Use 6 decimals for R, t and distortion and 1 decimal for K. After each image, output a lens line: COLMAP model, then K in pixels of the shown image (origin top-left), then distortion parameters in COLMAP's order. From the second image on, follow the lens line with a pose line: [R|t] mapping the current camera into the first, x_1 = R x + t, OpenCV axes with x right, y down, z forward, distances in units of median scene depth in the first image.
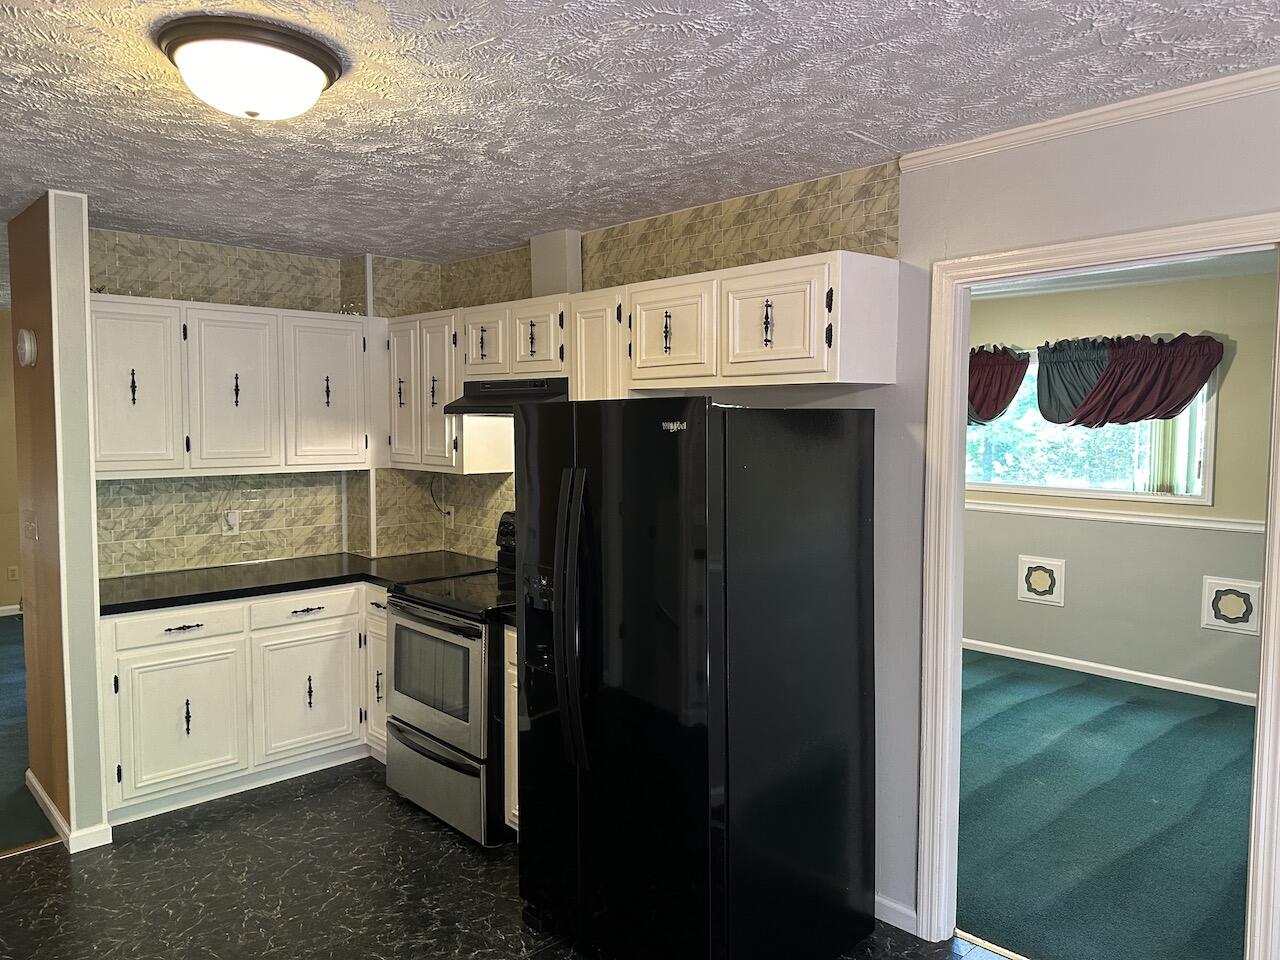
lens RADIAL K [[904.6, 0, 637.9], [0, 904.6, 480.6], [0, 0, 1]] dist [0.049838, -0.056152]
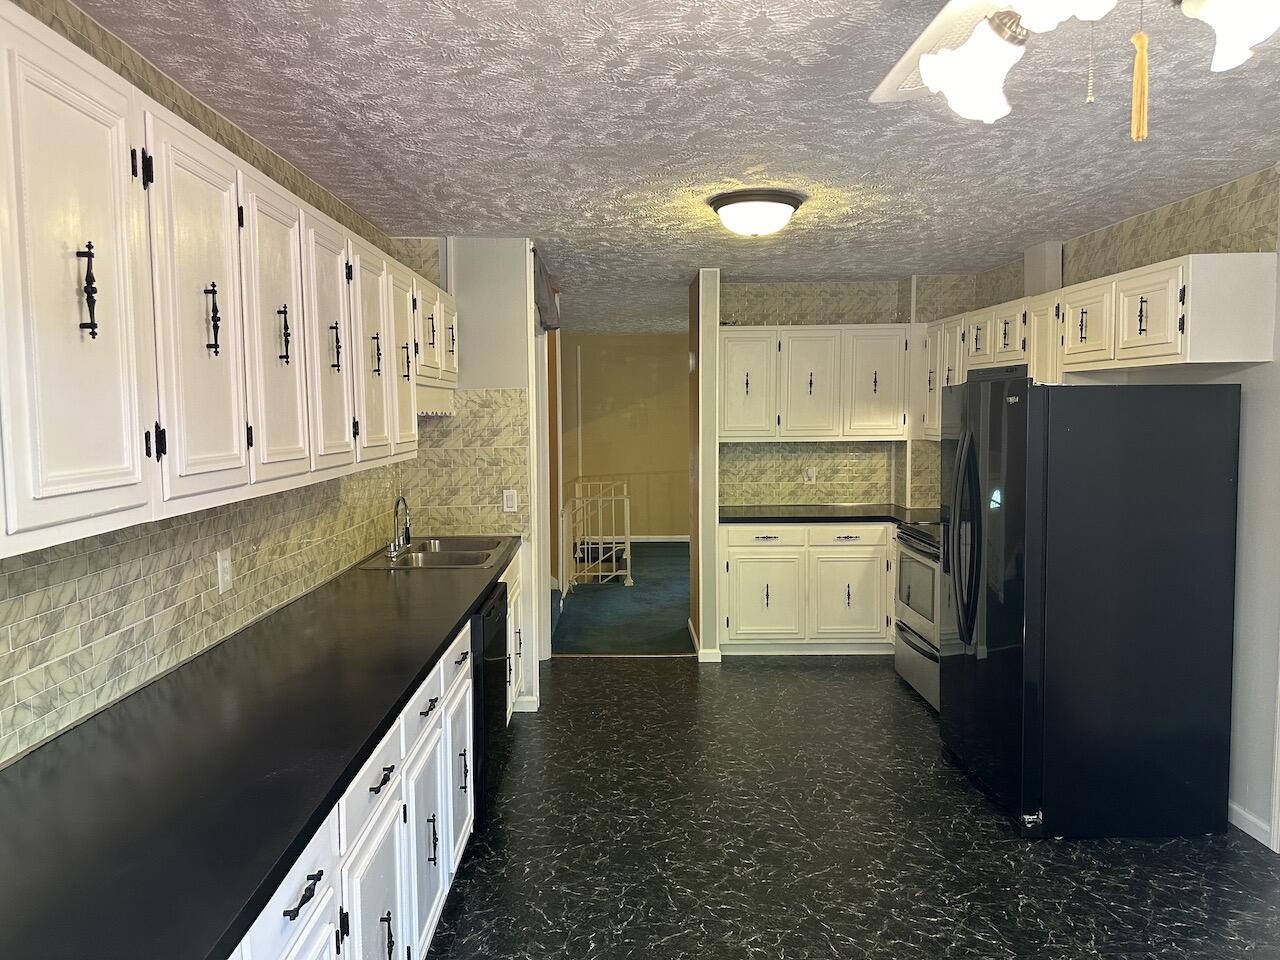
lens RADIAL K [[904.6, 0, 637.9], [0, 904.6, 488.2], [0, 0, 1]] dist [0.049838, -0.056152]
pose [[0.744316, 0.047639, -0.666127, 0.422076], [-0.033741, 0.998861, 0.033735, 0.037290], [0.666975, -0.002634, 0.745075, -0.343640]]
